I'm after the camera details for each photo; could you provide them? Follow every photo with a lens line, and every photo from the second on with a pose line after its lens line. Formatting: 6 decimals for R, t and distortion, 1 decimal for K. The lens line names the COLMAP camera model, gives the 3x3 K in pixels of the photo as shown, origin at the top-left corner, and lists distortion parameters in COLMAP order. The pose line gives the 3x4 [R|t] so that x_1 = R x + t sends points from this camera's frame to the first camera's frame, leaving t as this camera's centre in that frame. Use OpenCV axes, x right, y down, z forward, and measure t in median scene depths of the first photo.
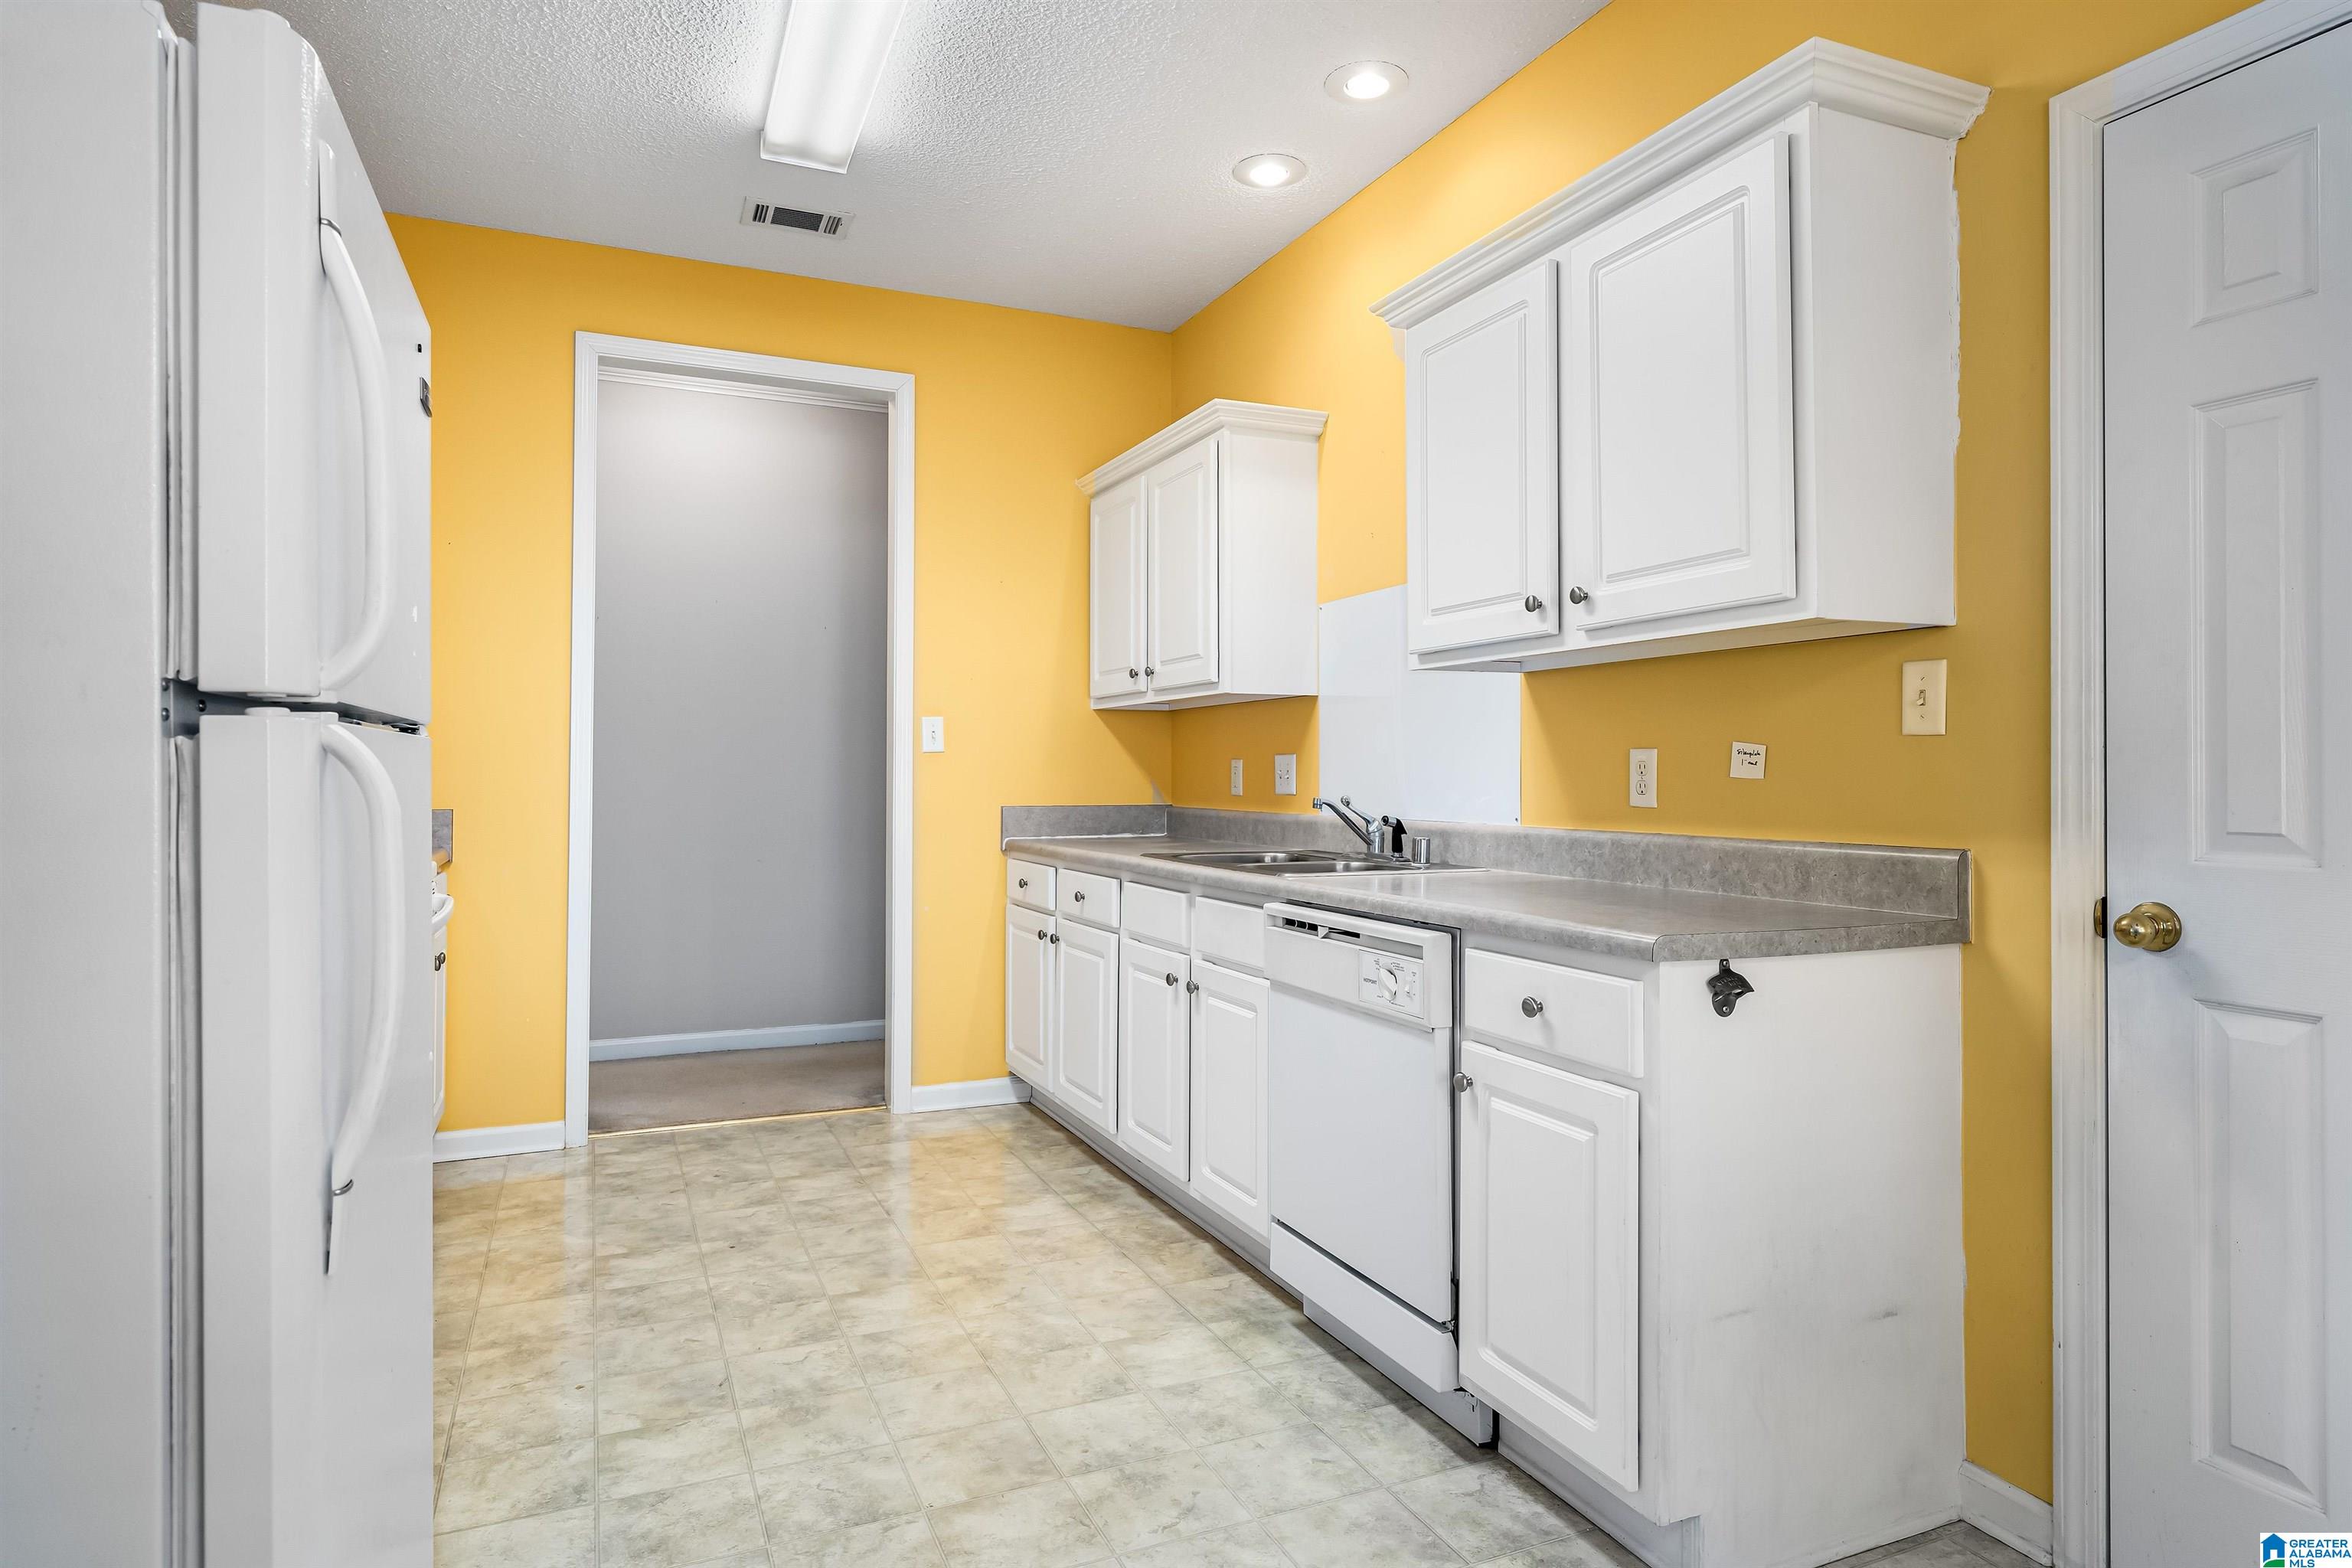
lens RADIAL K [[1319.9, 0, 1209.8], [0, 1319.9, 755.5], [0, 0, 1]] dist [0.003598, -0.001269]
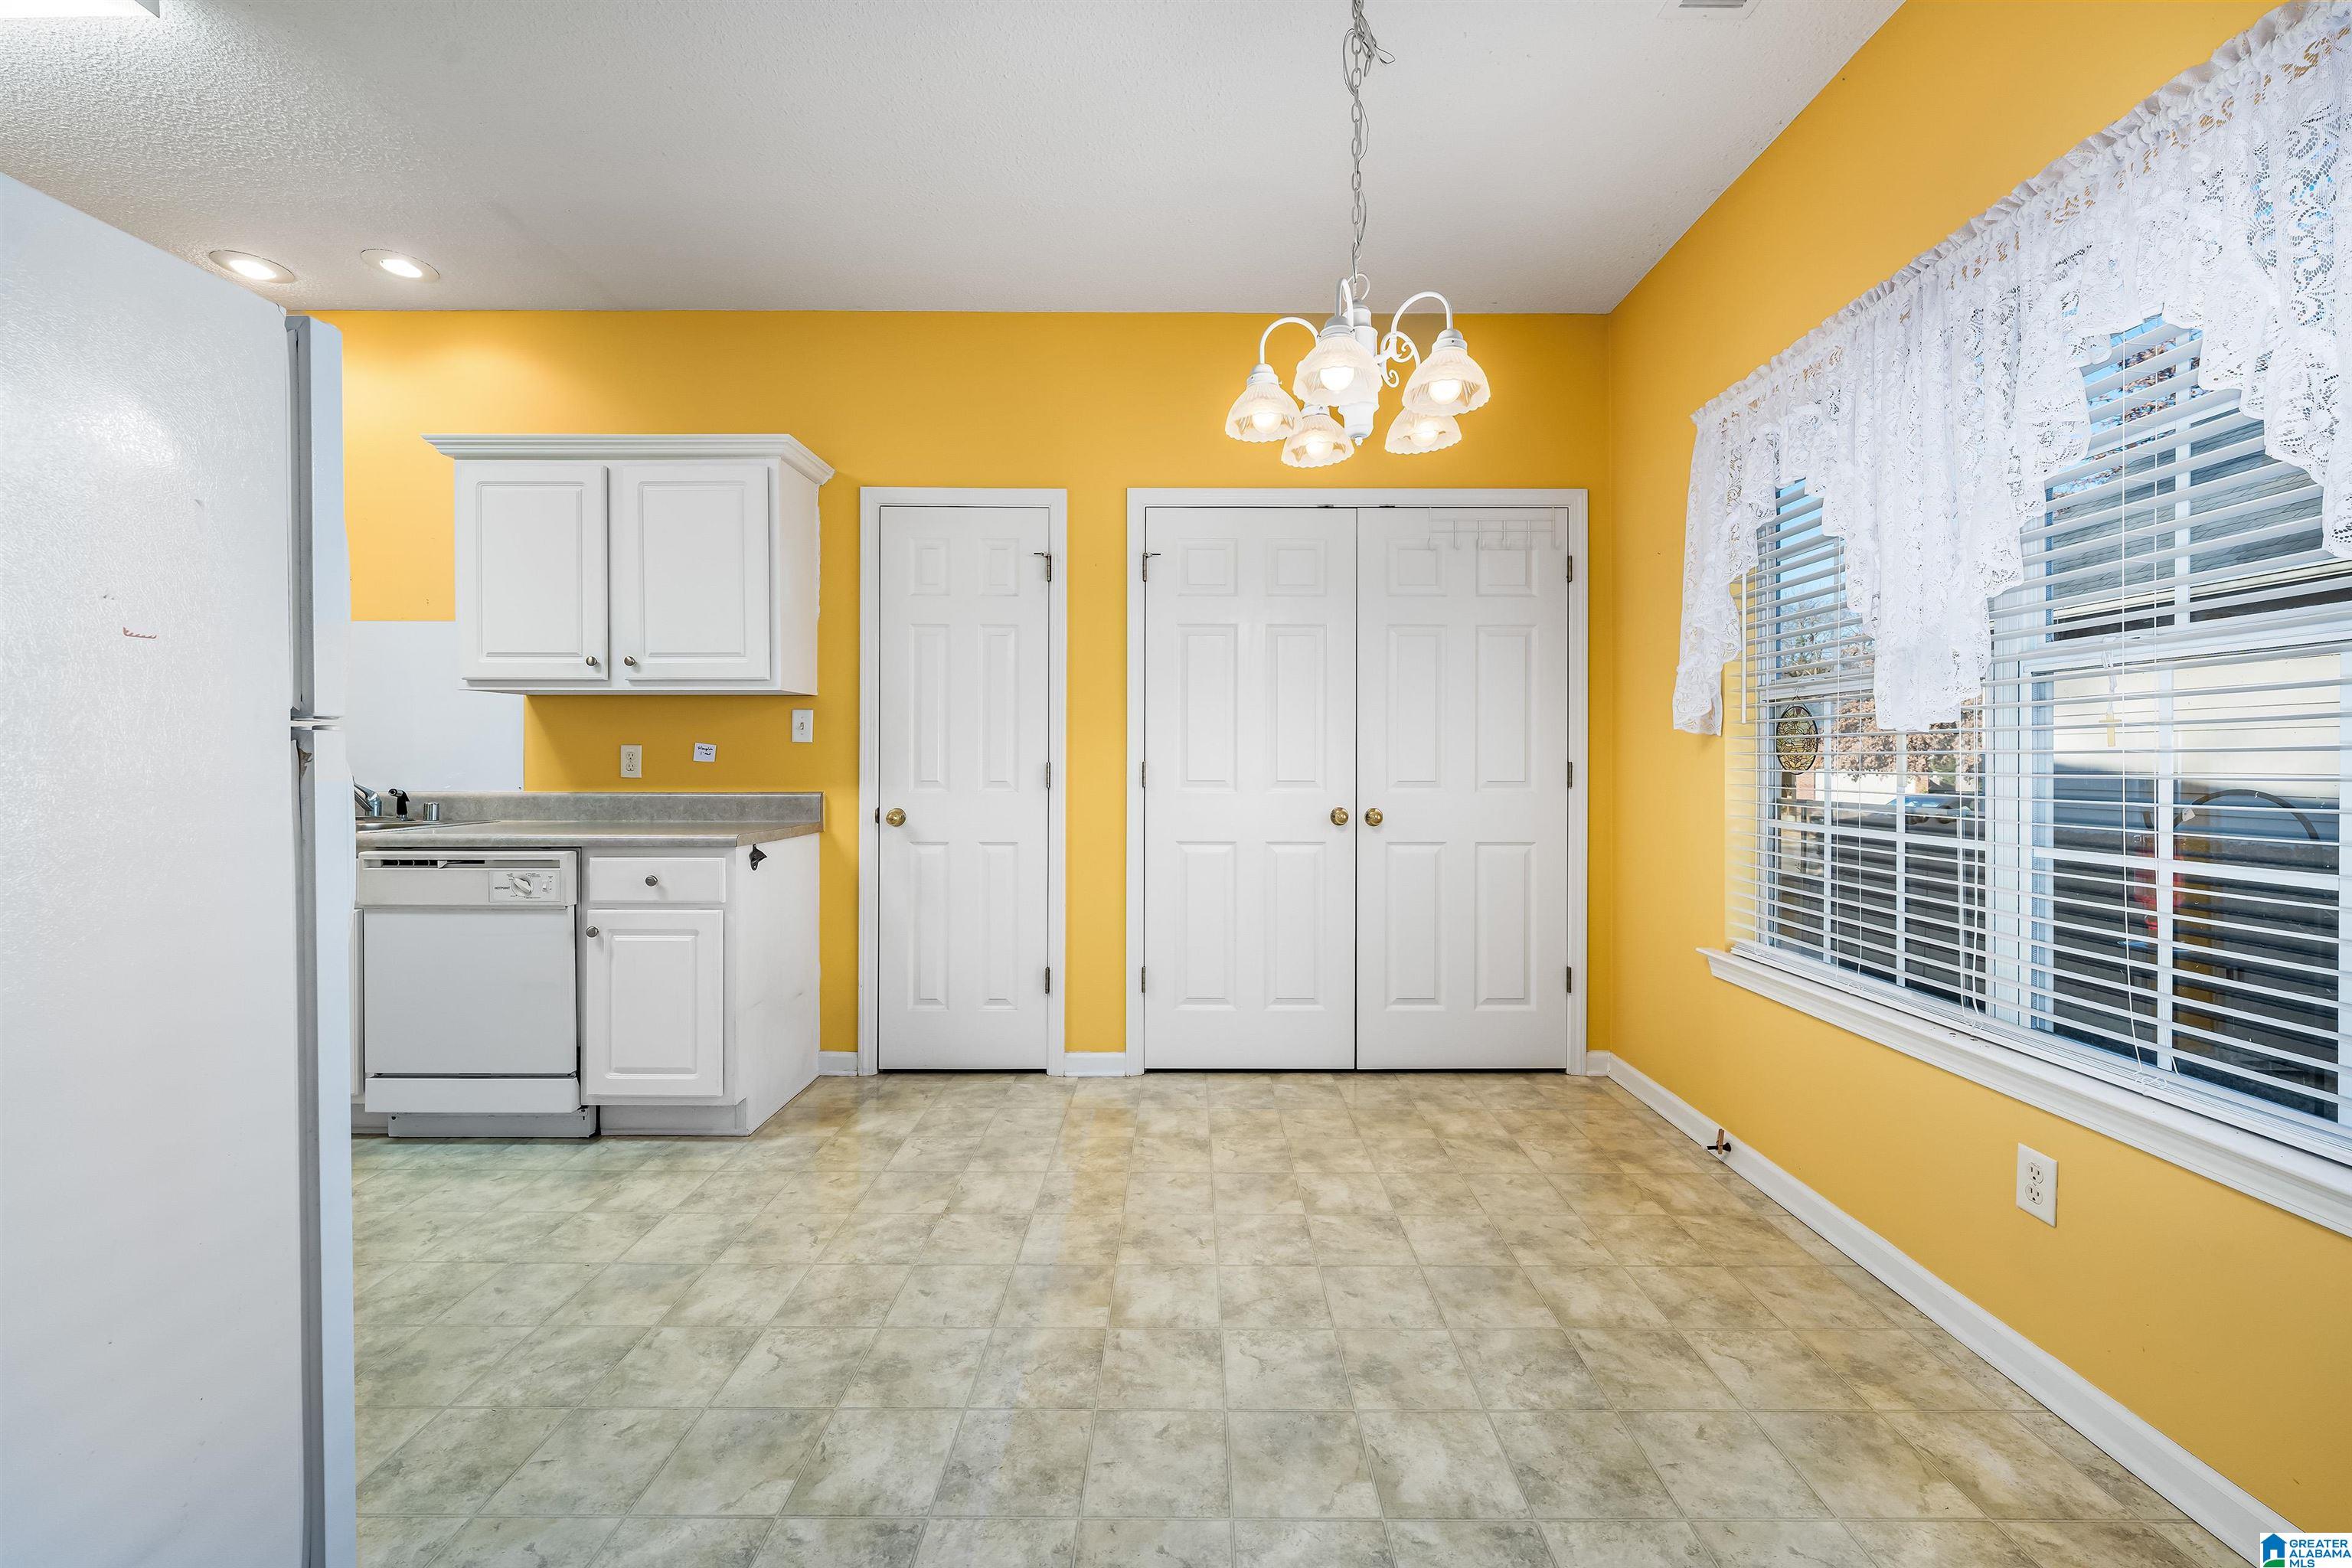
lens RADIAL K [[911.9, 0, 1183.3], [0, 911.9, 765.4], [0, 0, 1]] dist [-0.011516, 0.000051]
pose [[0.406924, -0.006598, 0.913438, -0.581647], [-0.014880, 0.999793, 0.013850, -0.007069], [-0.913341, -0.019228, 0.406742, -0.218606]]
